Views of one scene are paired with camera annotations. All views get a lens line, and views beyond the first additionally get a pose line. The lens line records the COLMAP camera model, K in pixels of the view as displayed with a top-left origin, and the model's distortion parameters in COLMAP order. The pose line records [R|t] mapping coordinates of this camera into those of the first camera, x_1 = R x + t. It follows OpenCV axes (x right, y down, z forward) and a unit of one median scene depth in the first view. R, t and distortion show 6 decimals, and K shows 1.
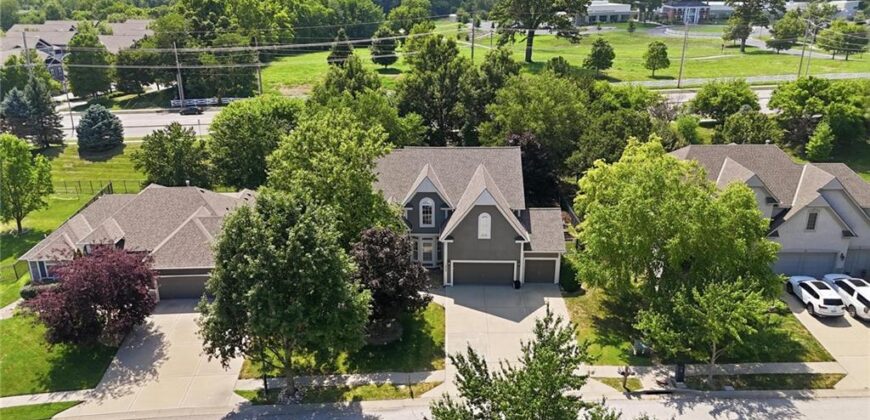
lens RADIAL K [[642.2, 0, 435.0], [0, 642.2, 210.0], [0, 0, 1]] dist [0.110397, -0.184679]
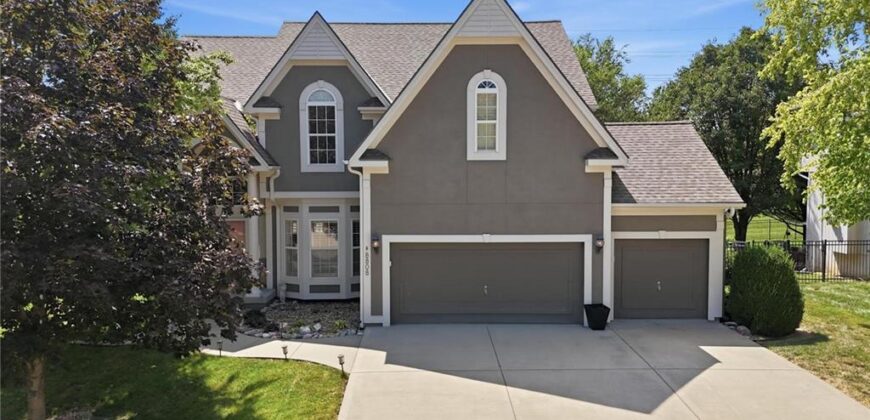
lens RADIAL K [[642.2, 0, 435.0], [0, 642.2, 210.0], [0, 0, 1]] dist [0.110397, -0.184679]
pose [[0.999544, -0.001303, 0.030176, 0.040651], [0.010119, 0.955780, -0.293909, 0.157570], [-0.028458, 0.294080, 0.955357, 0.689702]]
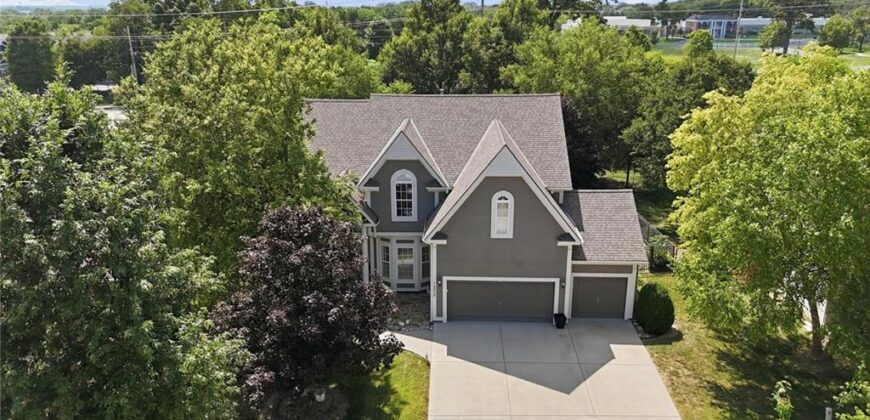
lens RADIAL K [[642.2, 0, 435.0], [0, 642.2, 210.0], [0, 0, 1]] dist [0.110397, -0.184679]
pose [[0.999880, 0.004219, -0.014927, 0.025787], [-0.004965, 0.998722, -0.050288, 0.047696], [0.014696, 0.050356, 0.998623, 0.425116]]
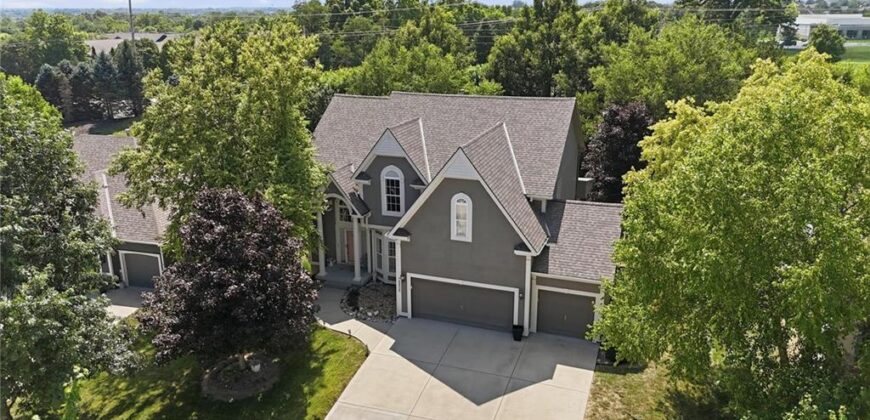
lens RADIAL K [[642.2, 0, 435.0], [0, 642.2, 210.0], [0, 0, 1]] dist [0.110397, -0.184679]
pose [[0.946988, 0.093245, -0.307440, 0.219192], [-0.108124, 0.993632, -0.031684, 0.037315], [0.302528, 0.063246, 0.951040, 0.450050]]
